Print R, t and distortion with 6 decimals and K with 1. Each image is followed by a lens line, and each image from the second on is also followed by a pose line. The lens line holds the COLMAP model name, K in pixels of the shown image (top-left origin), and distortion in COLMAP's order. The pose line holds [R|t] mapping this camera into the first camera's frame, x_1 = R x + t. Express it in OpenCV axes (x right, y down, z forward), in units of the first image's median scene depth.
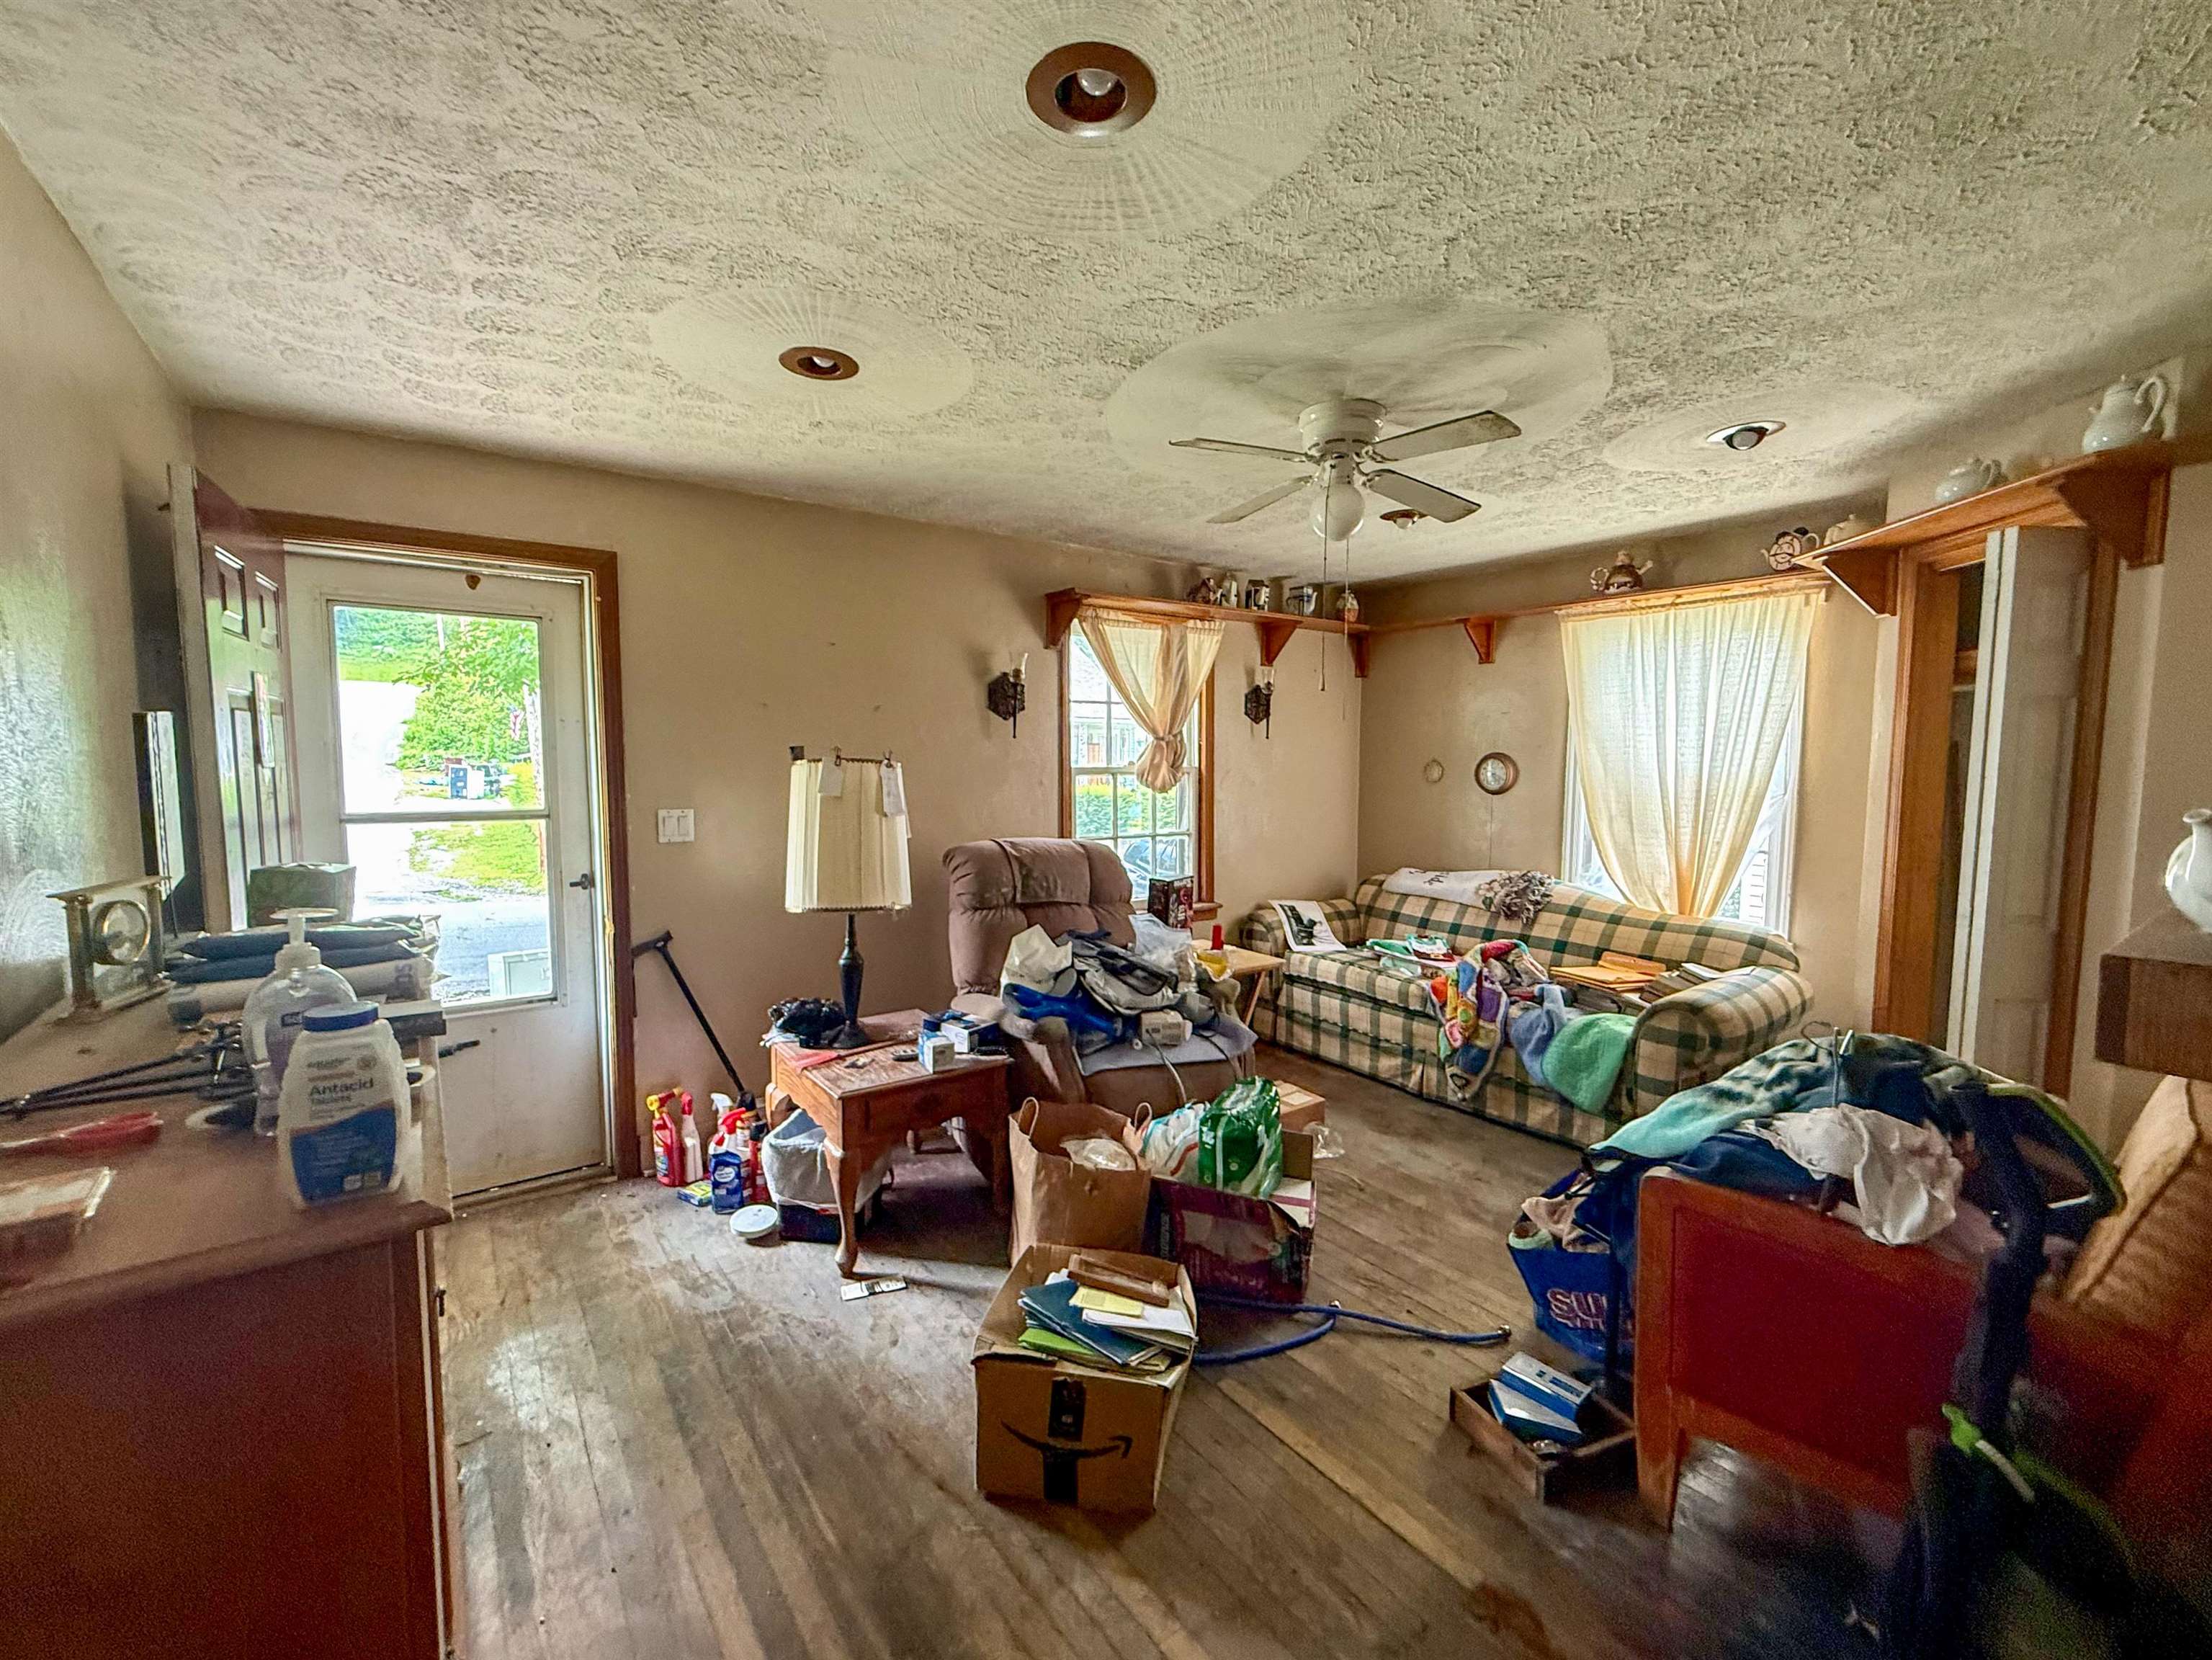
lens RADIAL K [[907.1, 0, 1106.0], [0, 907.1, 830.0], [0, 0, 1]] dist [-0.000182, 0.000030]
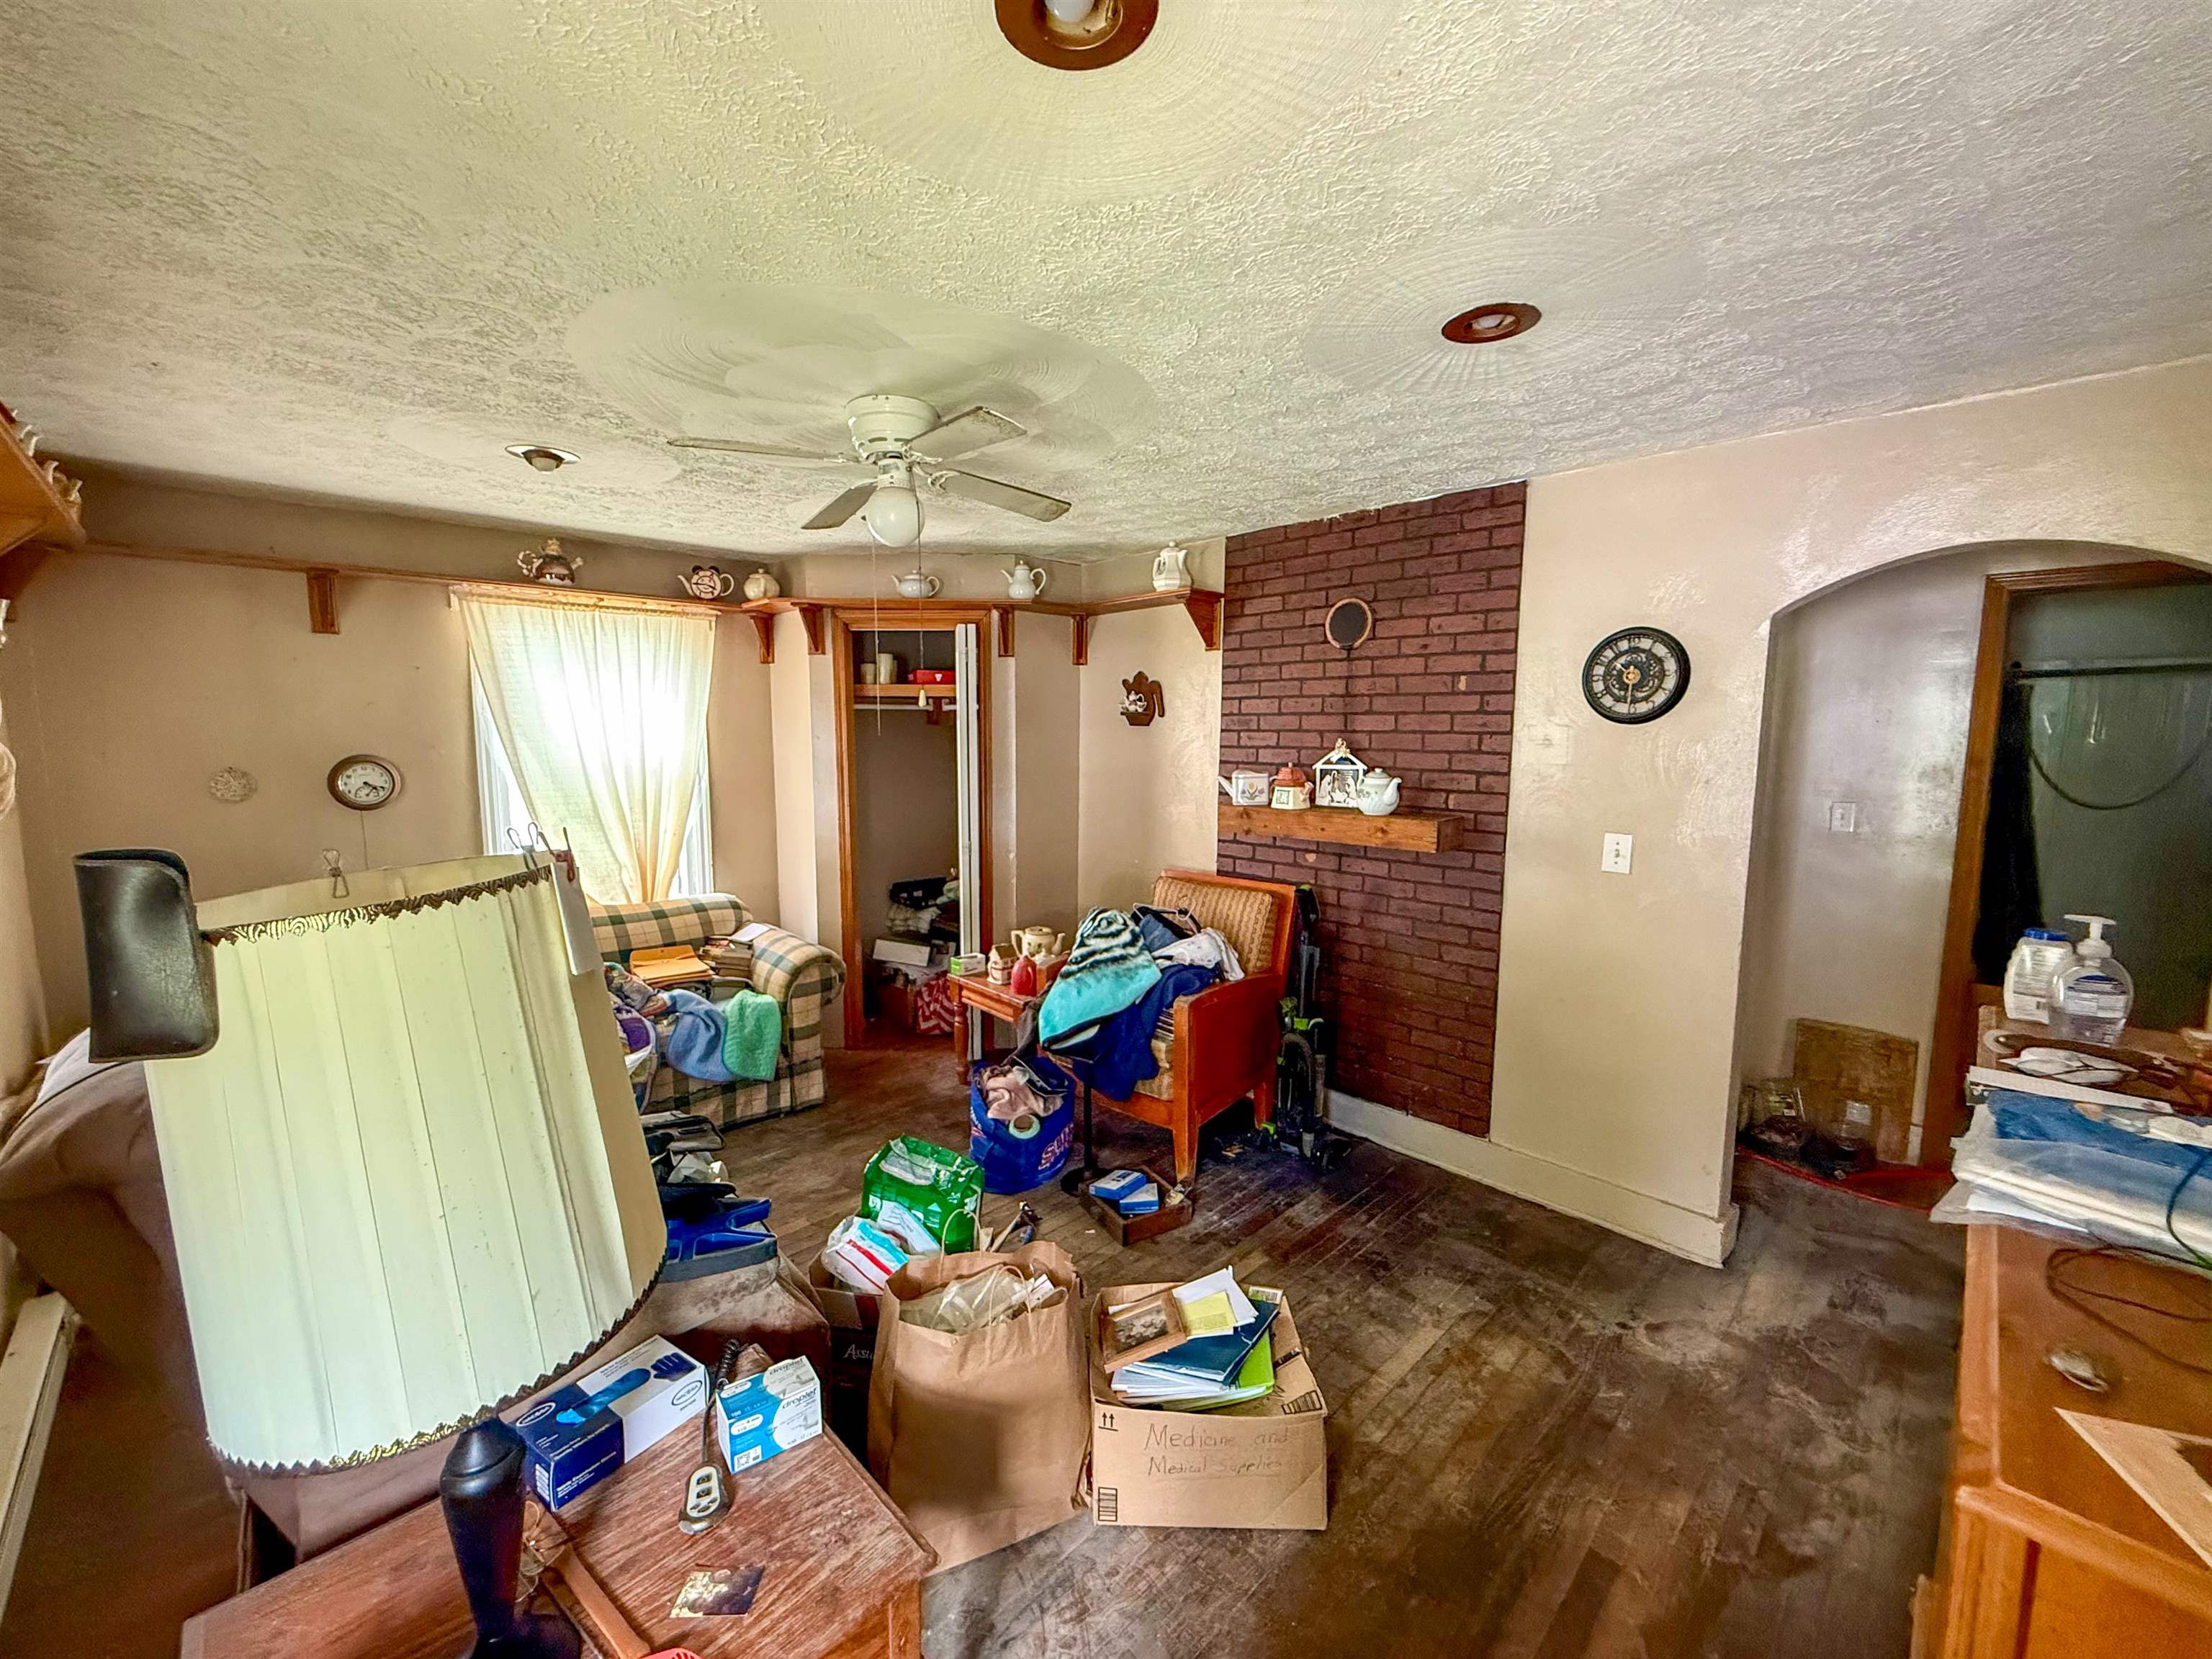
lens RADIAL K [[907.0, 0, 1106.0], [0, 907.0, 829.5], [0, 0, 1]] dist [-0.000182, 0.000030]
pose [[-0.123149, -0.119395, 0.985180, -0.497955], [0.081429, 0.988173, 0.129937, -0.089616], [-0.989042, 0.096224, -0.111970, 0.594877]]
